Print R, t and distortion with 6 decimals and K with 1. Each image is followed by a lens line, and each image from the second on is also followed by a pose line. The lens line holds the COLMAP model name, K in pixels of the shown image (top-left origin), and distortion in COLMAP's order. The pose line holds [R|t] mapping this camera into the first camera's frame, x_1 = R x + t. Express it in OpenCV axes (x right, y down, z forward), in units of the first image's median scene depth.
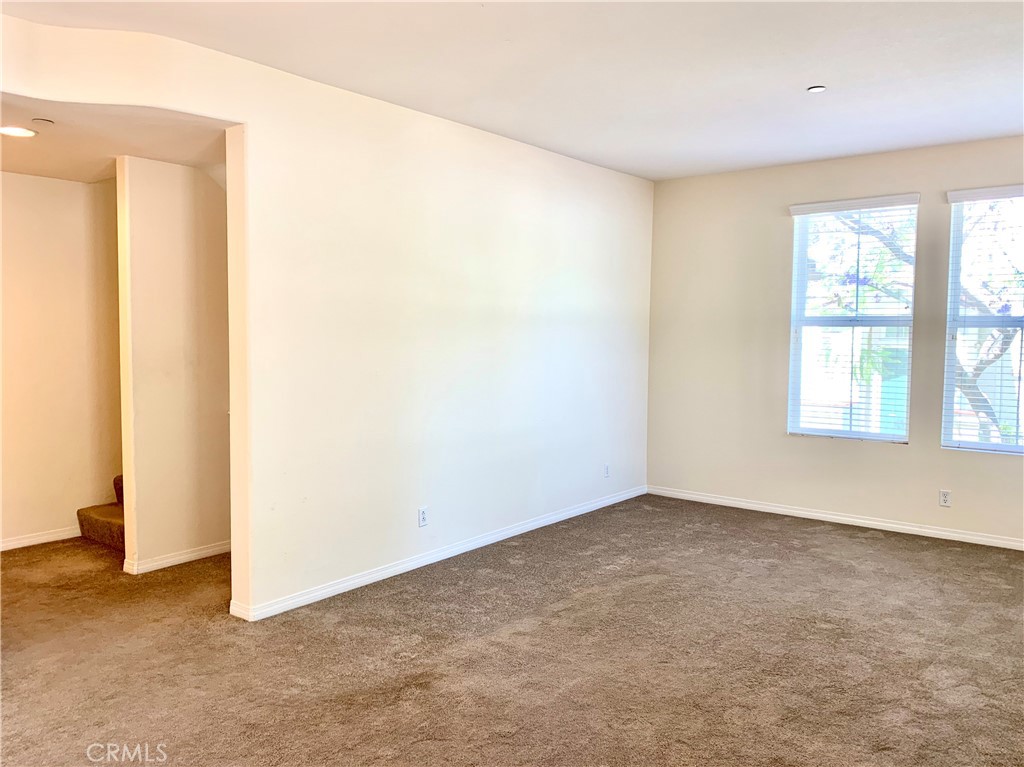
lens RADIAL K [[776.9, 0, 512.0], [0, 776.9, 383.5], [0, 0, 1]] dist [0.002056, -0.001391]
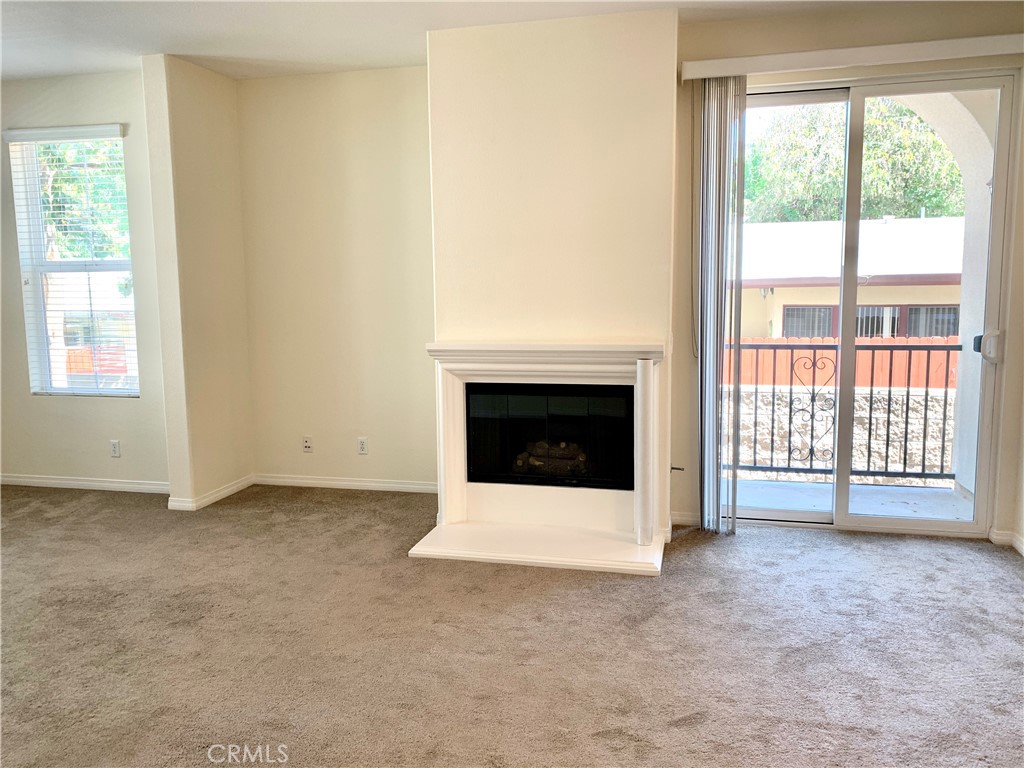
lens RADIAL K [[782.6, 0, 511.1], [0, 782.6, 363.4], [0, 0, 1]] dist [0.067829, -0.133764]
pose [[-0.391646, -0.105817, 0.914011, -0.470302], [0.073715, 0.986564, 0.145803, -0.045119], [-0.917159, 0.124479, -0.378583, 0.621174]]
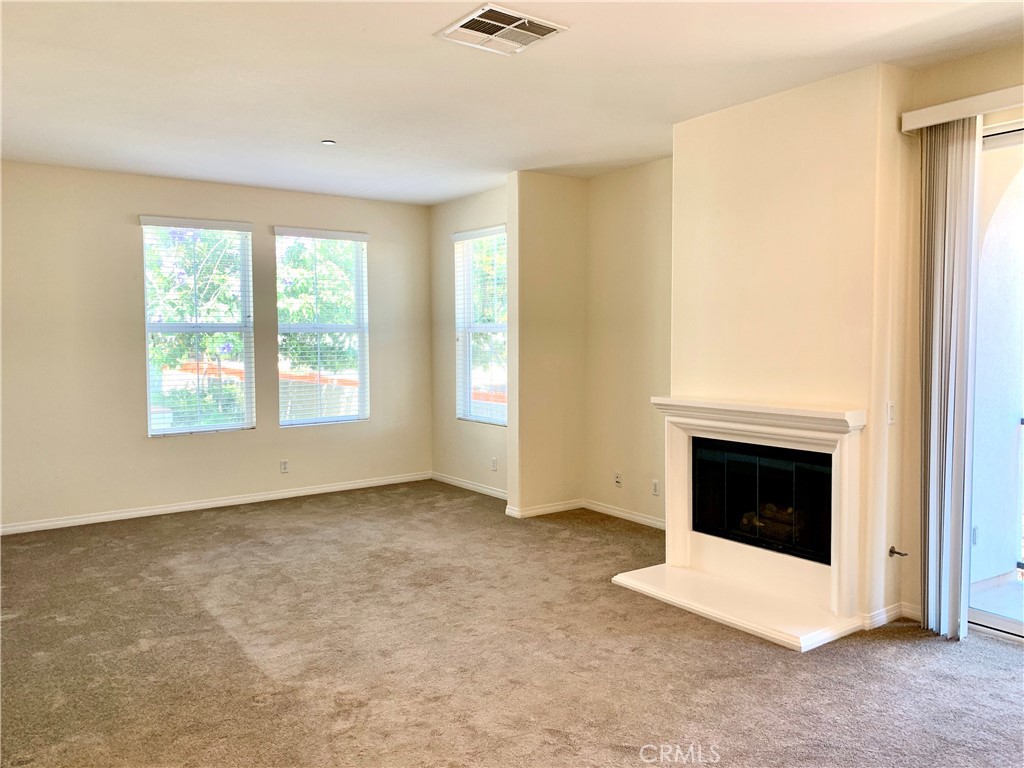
lens RADIAL K [[776.9, 0, 512.0], [0, 776.9, 384.0], [0, 0, 1]] dist [0.002056, -0.001391]
pose [[0.287503, -0.075471, 0.954802, -0.595228], [0.075519, 0.995573, 0.055954, -0.031789], [-0.954798, 0.056019, 0.291930, 0.282706]]
